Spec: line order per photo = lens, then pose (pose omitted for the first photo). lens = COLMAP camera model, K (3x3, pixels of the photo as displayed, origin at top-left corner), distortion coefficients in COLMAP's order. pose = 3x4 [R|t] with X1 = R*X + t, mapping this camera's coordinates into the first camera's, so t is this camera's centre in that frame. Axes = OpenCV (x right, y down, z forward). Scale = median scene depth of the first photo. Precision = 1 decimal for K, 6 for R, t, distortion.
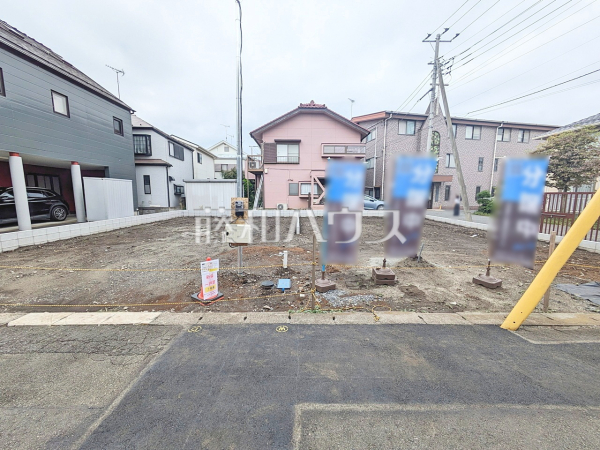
lens RADIAL K [[237.0, 0, 297.7], [0, 237.0, 224.8], [0, 0, 1]] dist [0.000931, 0.001676]
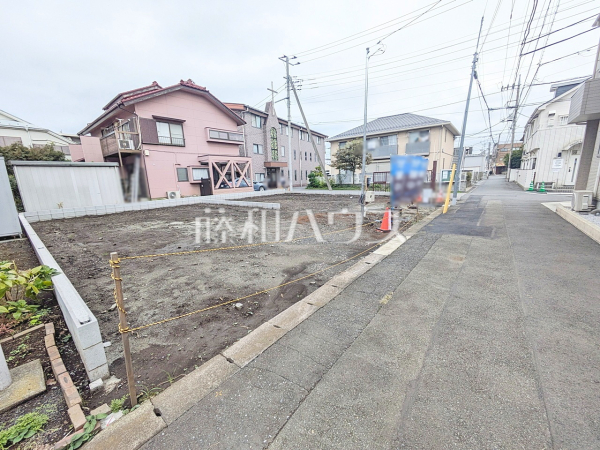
lens RADIAL K [[237.0, 0, 298.0], [0, 237.0, 225.5], [0, 0, 1]] dist [0.000931, 0.001676]
pose [[0.643269, -0.180144, 0.744145, -0.471213], [0.133894, 0.983417, 0.122324, -0.009374], [-0.753841, 0.020949, 0.656722, 0.067686]]
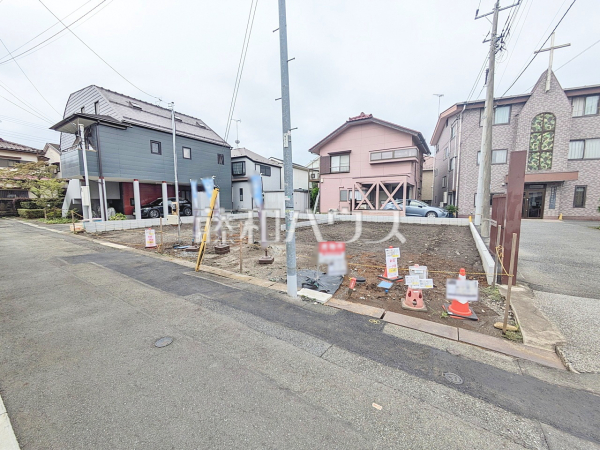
lens RADIAL K [[237.0, 0, 298.0], [0, 237.0, 225.3], [0, 0, 1]] dist [0.000931, 0.001676]
pose [[0.829974, 0.050319, -0.555528, 0.440074], [-0.065247, 0.997844, -0.007096, 0.007657], [0.553973, 0.042136, 0.831468, -0.021403]]
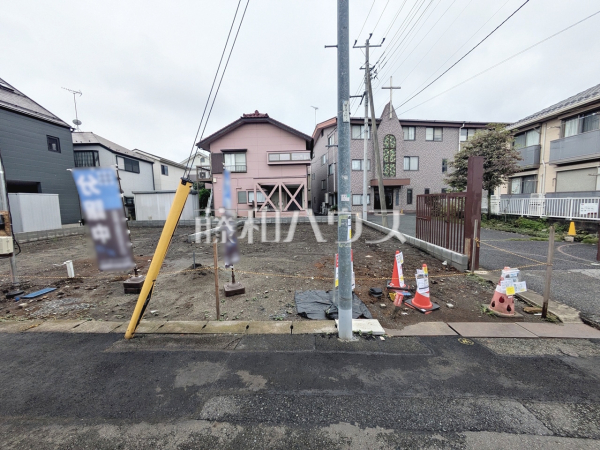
lens RADIAL K [[237.0, 0, 298.1], [0, 237.0, 224.9], [0, 0, 1]] dist [0.000931, 0.001676]
pose [[0.998282, -0.023683, -0.053585, 0.284773], [0.022154, 0.999335, -0.028948, 0.001875], [0.054235, 0.027712, 0.998144, 0.004654]]
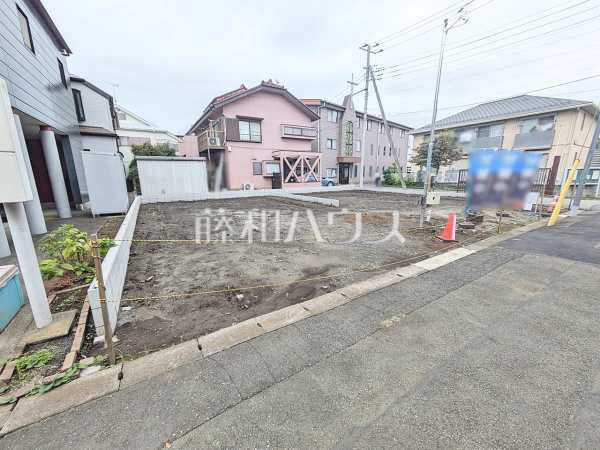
lens RADIAL K [[237.0, 0, 298.0], [0, 237.0, 225.4], [0, 0, 1]] dist [0.000931, 0.001676]
pose [[0.854679, -0.124120, 0.504102, -0.426971], [0.080872, 0.990977, 0.106884, -0.005509], [-0.512820, -0.050584, 0.857005, 0.042122]]
